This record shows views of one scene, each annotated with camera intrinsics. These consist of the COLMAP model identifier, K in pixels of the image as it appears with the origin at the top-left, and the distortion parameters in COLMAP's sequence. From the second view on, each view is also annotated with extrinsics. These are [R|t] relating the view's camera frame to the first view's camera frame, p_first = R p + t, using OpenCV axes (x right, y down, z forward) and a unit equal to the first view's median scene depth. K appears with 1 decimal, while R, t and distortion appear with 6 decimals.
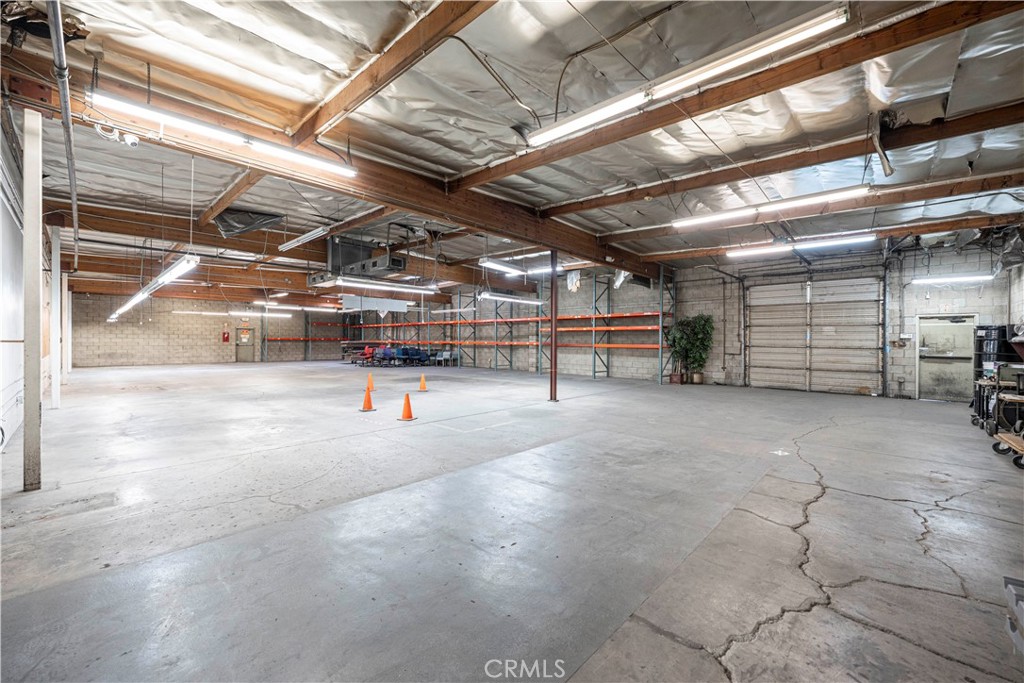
lens RADIAL K [[409.2, 0, 513.2], [0, 409.2, 342.7], [0, 0, 1]] dist [0.000021, -0.000050]
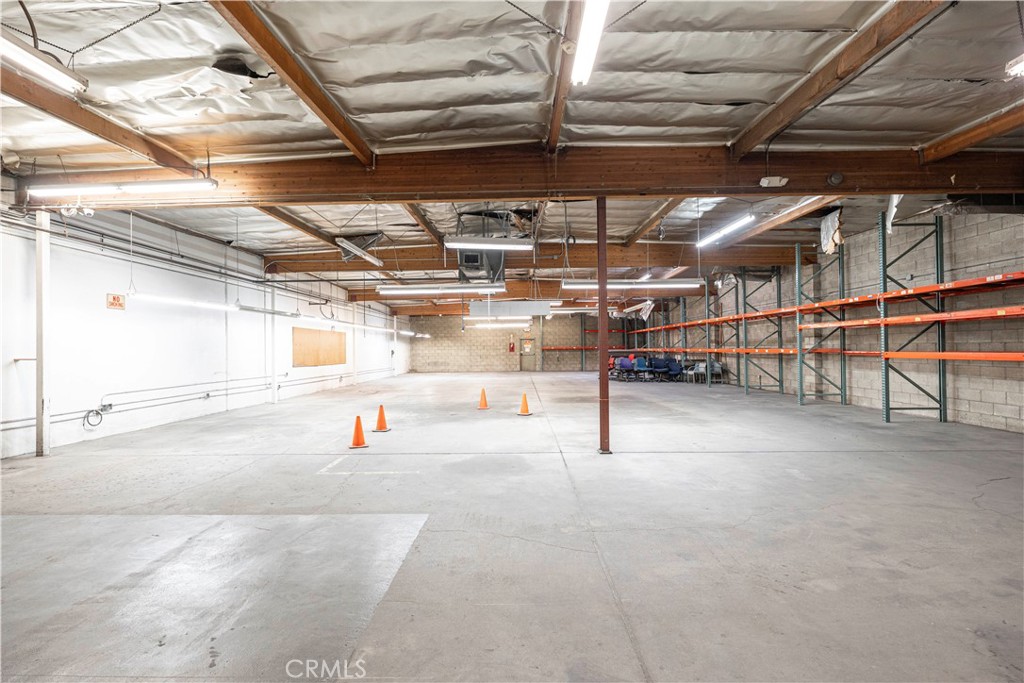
lens RADIAL K [[468.0, 0, 504.5], [0, 468.0, 342.3], [0, 0, 1]] dist [0.003092, 0.000298]
pose [[0.660902, -0.023992, -0.750089, 0.321489], [0.012161, 0.999700, -0.021261, -0.001957], [0.750374, 0.004930, 0.660995, 0.280462]]
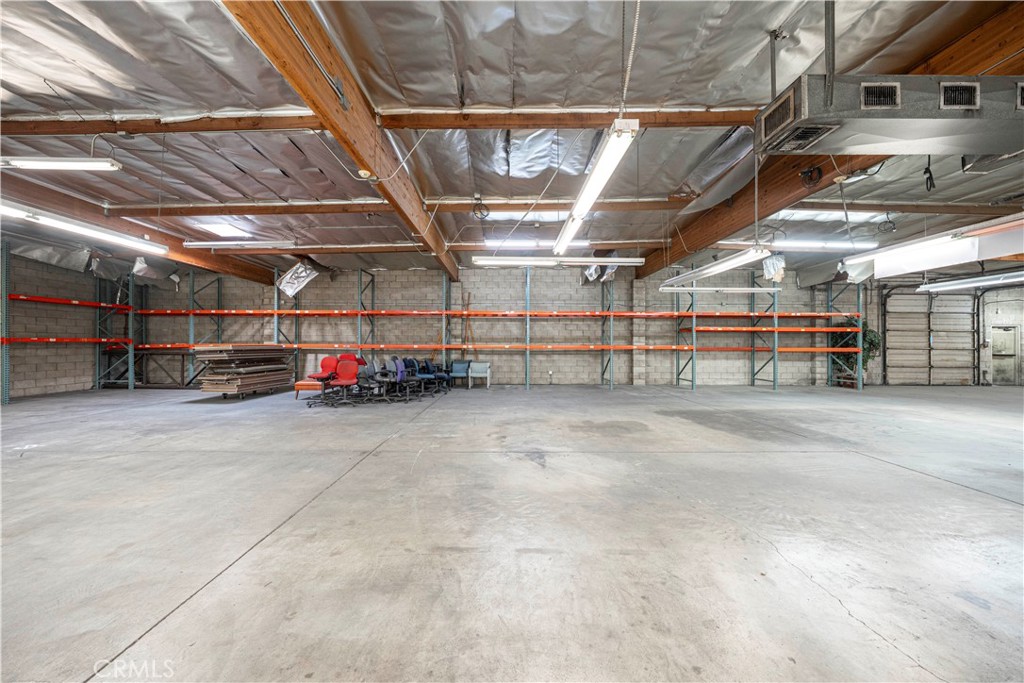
lens RADIAL K [[349.1, 0, 511.0], [0, 349.1, 341.7], [0, 0, 1]] dist [-0.000274, -0.000217]
pose [[0.722812, -0.001094, 0.691044, -0.684321], [0.003588, 0.999991, -0.002170, -0.009329], [-0.691036, 0.004048, 0.722809, 0.864107]]
